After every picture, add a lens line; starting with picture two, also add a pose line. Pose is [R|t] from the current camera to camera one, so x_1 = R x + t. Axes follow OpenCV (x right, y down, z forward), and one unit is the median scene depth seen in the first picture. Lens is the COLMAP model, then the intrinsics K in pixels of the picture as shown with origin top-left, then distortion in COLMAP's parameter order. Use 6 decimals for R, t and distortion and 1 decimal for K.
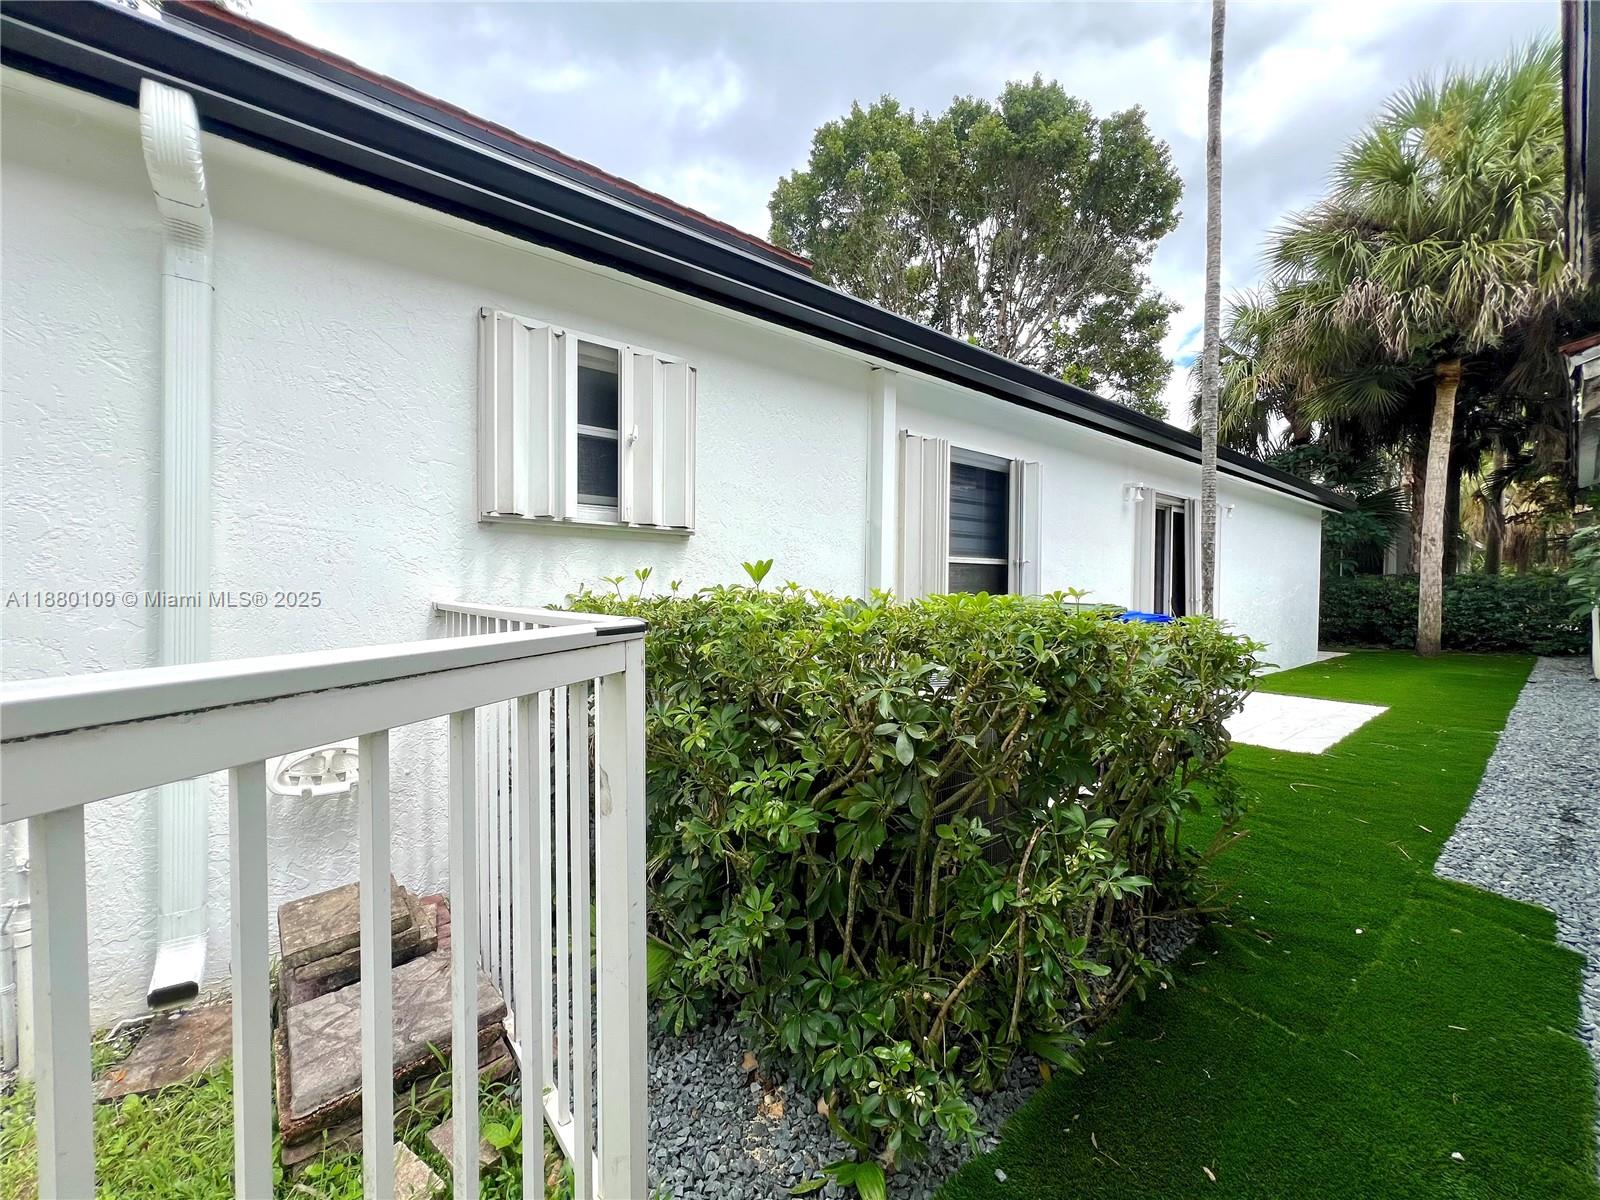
lens RADIAL K [[640.8, 0, 798.5], [0, 640.8, 596.1], [0, 0, 1]] dist [0.001022, 0.000032]
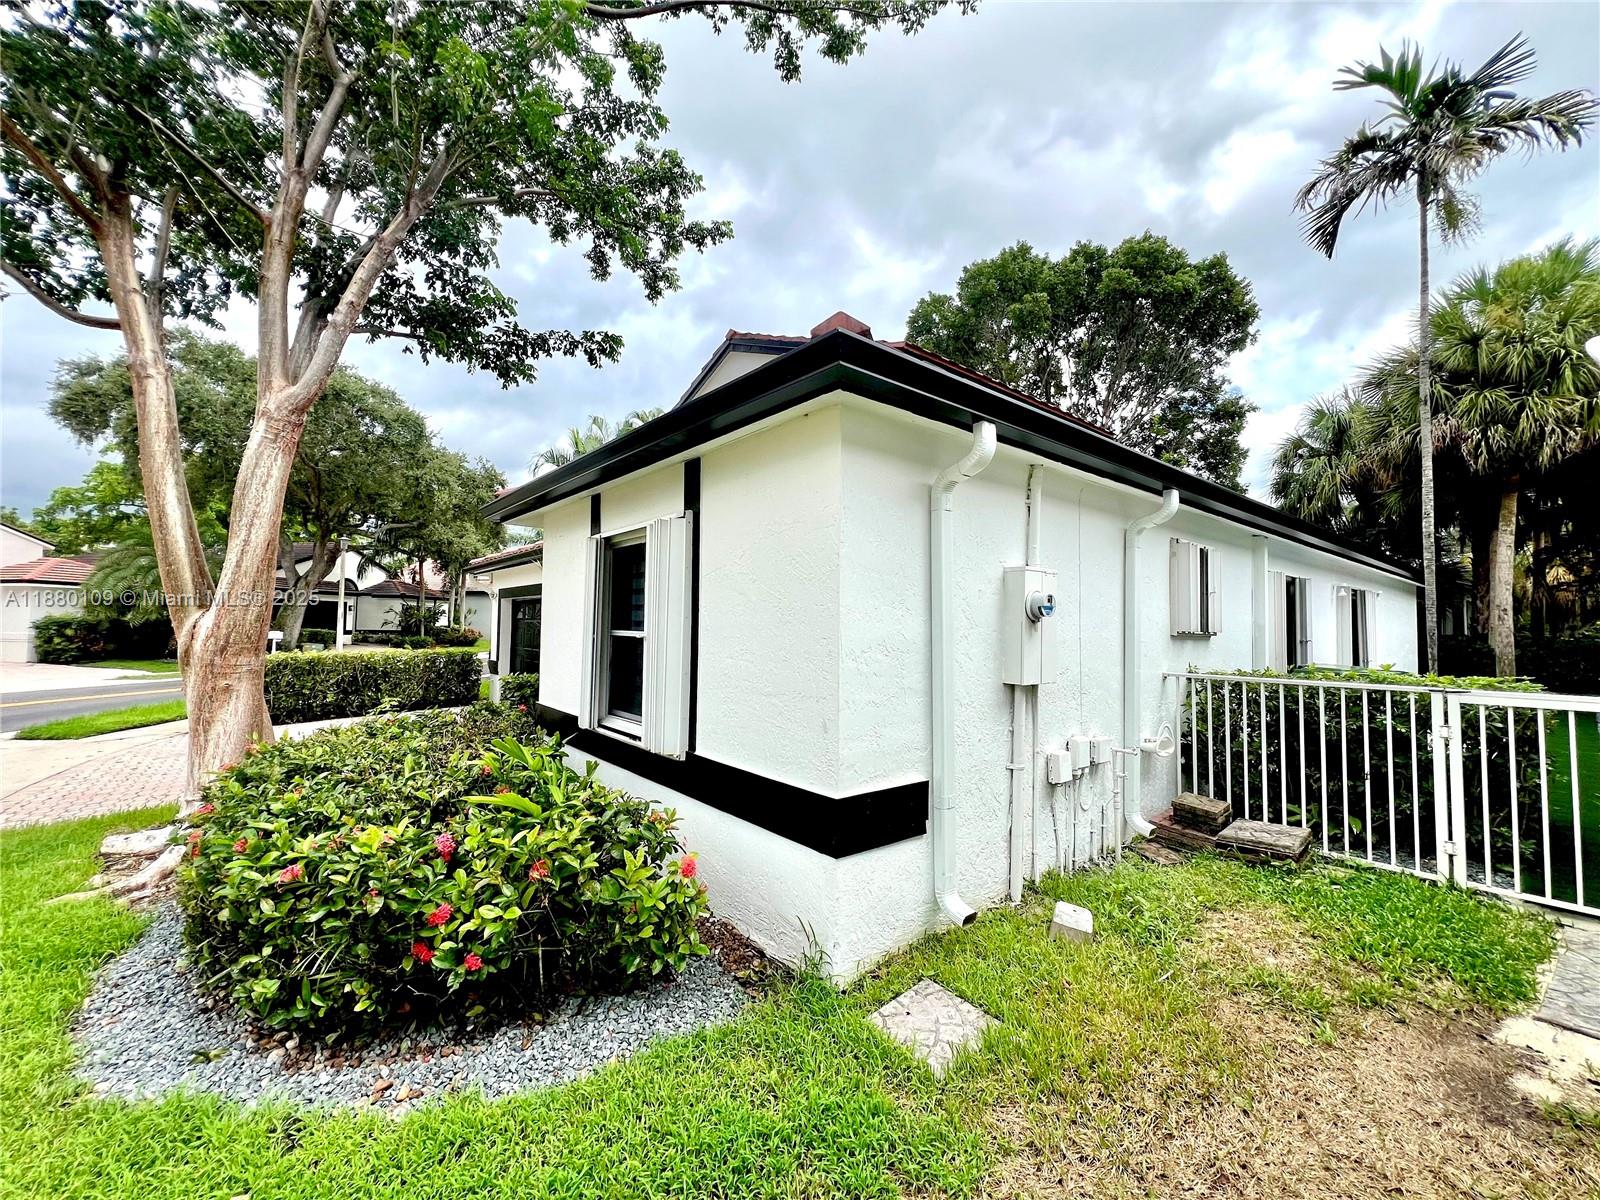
lens RADIAL K [[641.7, 0, 802.6], [0, 641.7, 602.7], [0, 0, 1]] dist [0.002998, 0.000267]
pose [[0.999937, 0.001720, 0.011075, -0.302587], [-0.001107, 0.998483, -0.055057, -0.021610], [-0.011153, 0.055041, 0.998422, -0.190114]]
